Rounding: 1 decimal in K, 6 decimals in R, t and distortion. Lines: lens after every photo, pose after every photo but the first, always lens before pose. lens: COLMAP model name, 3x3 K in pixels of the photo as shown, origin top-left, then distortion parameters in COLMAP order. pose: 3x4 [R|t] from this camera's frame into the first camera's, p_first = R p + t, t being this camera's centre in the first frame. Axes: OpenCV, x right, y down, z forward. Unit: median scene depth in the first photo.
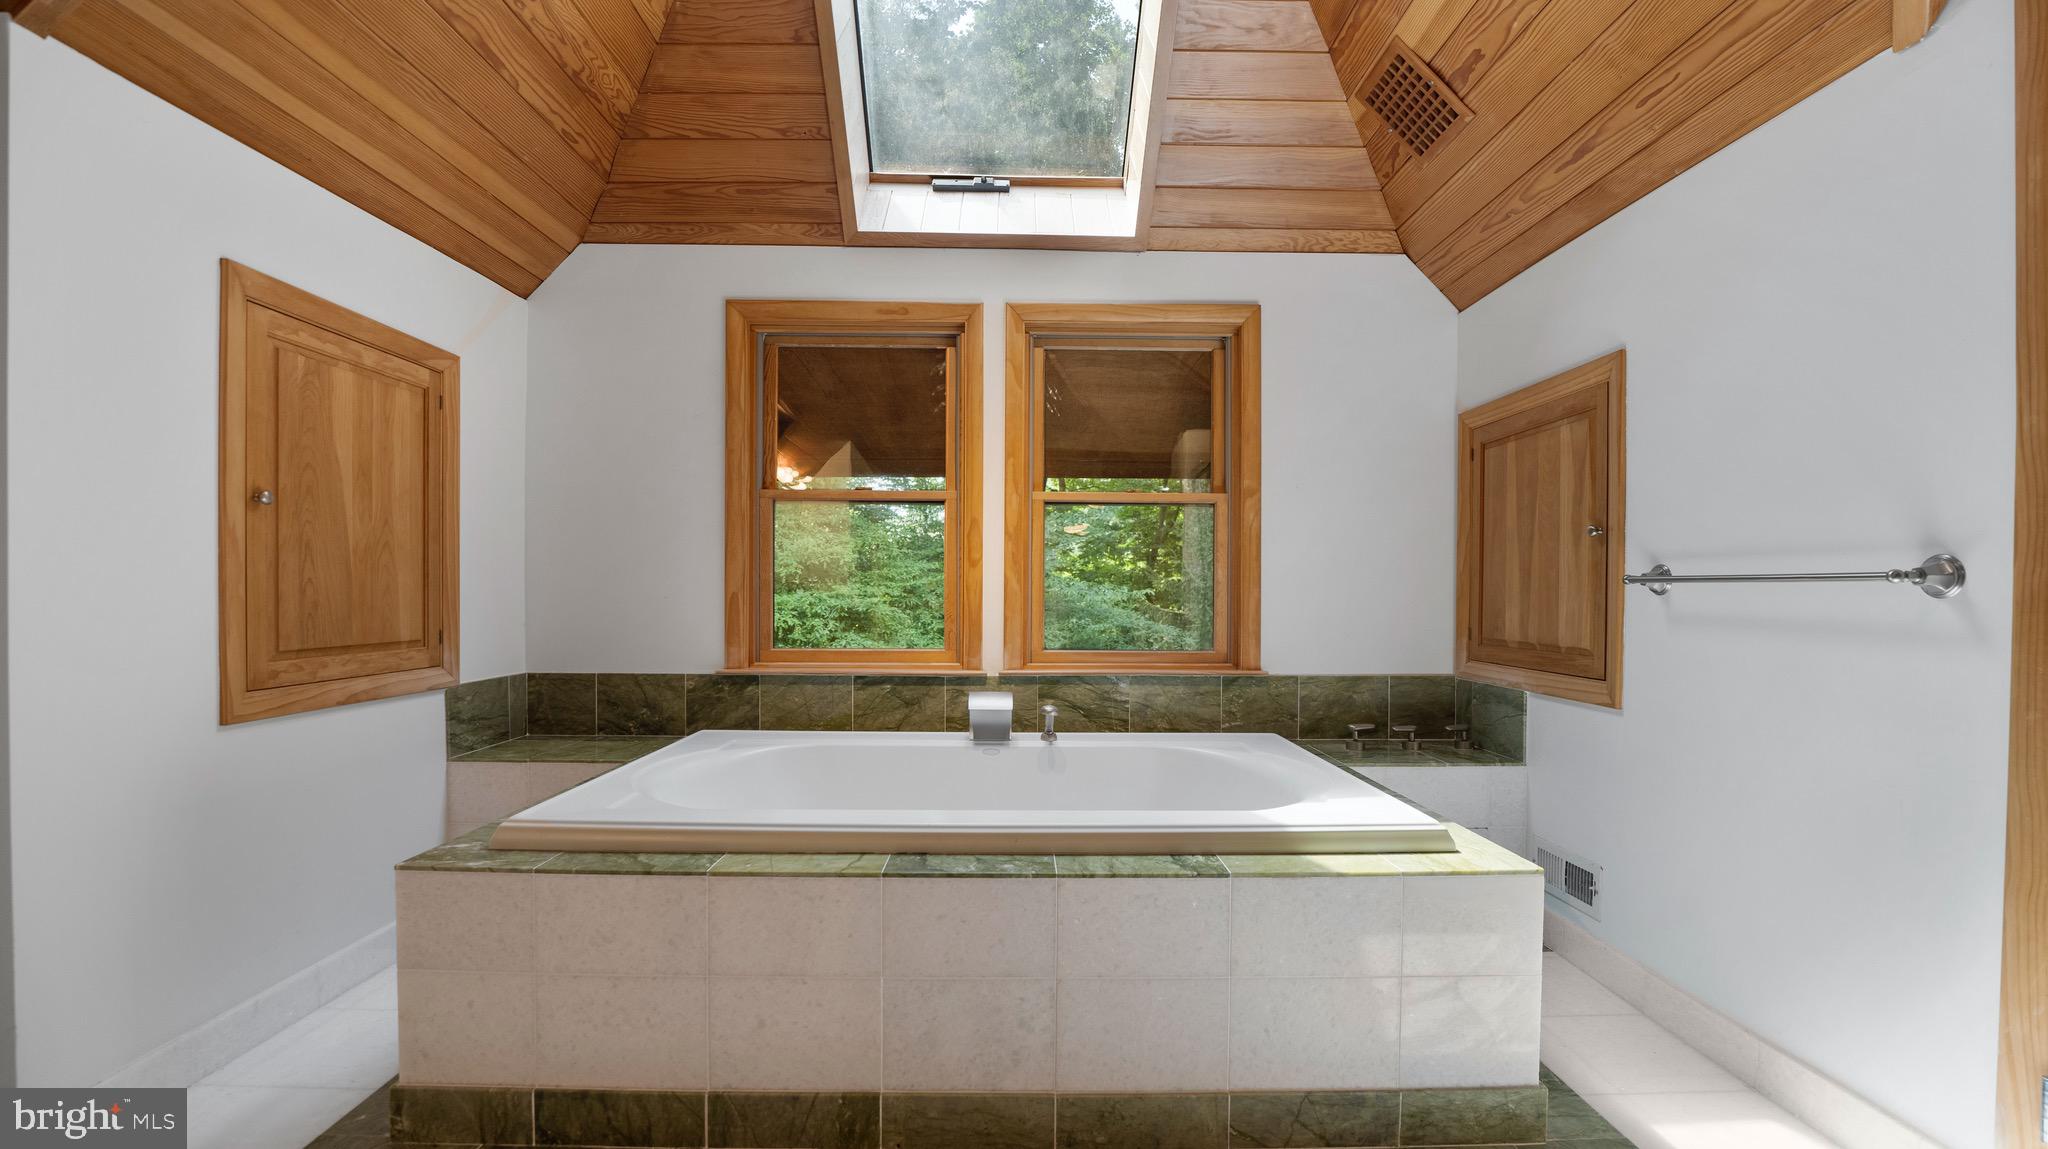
lens RADIAL K [[833.3, 0, 1027.8], [0, 833.3, 591.6], [0, 0, 1]] dist [-0.015139, -0.000017]
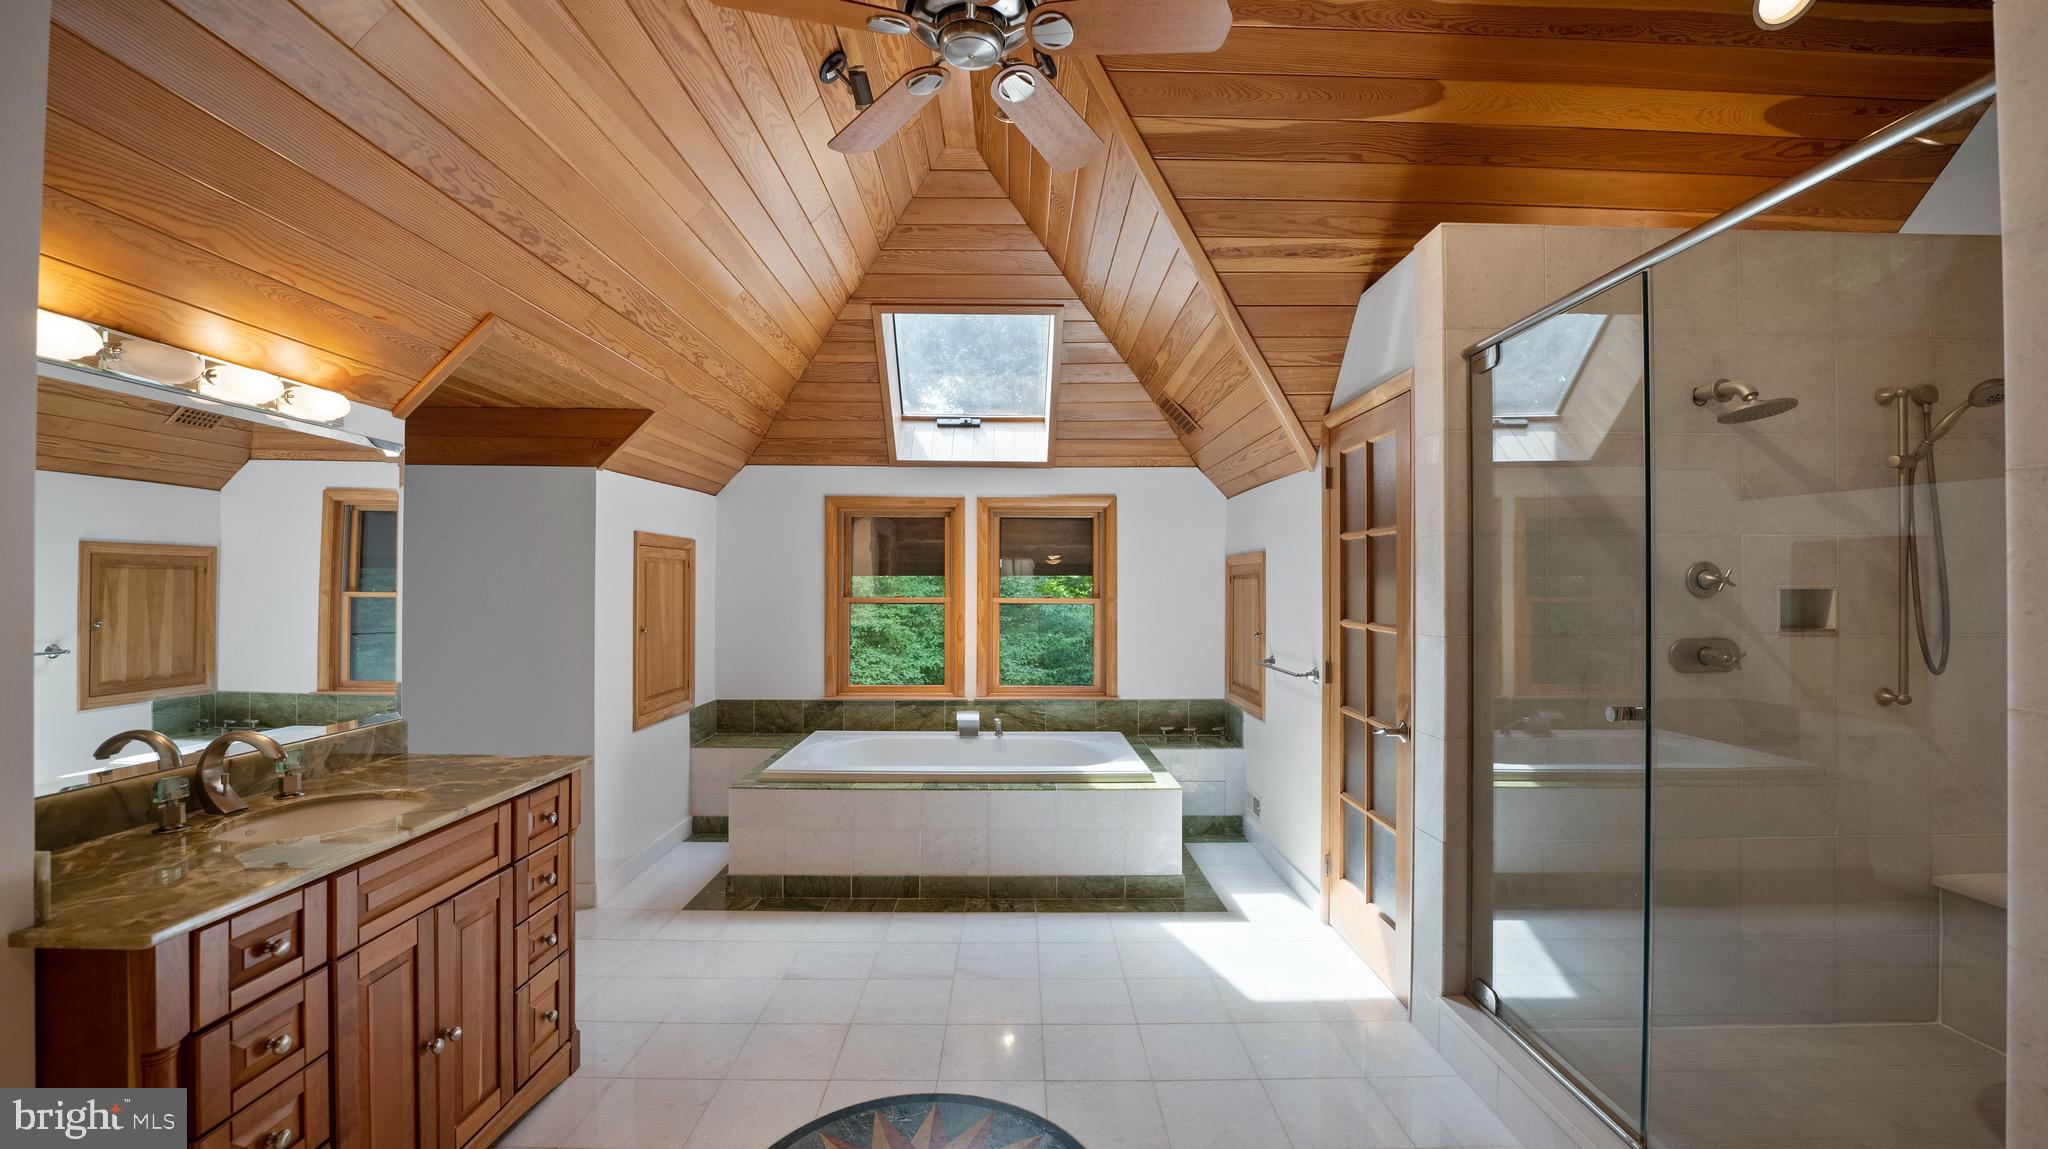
lens RADIAL K [[833.3, 0, 1023.4], [0, 833.3, 572.1], [0, 0, 1]] dist [-0.015139, -0.000017]
pose [[0.999987, -0.003017, -0.004189, 0.082835], [0.002960, 0.999905, -0.013462, -0.156969], [0.004229, 0.013449, 0.999901, -0.839587]]
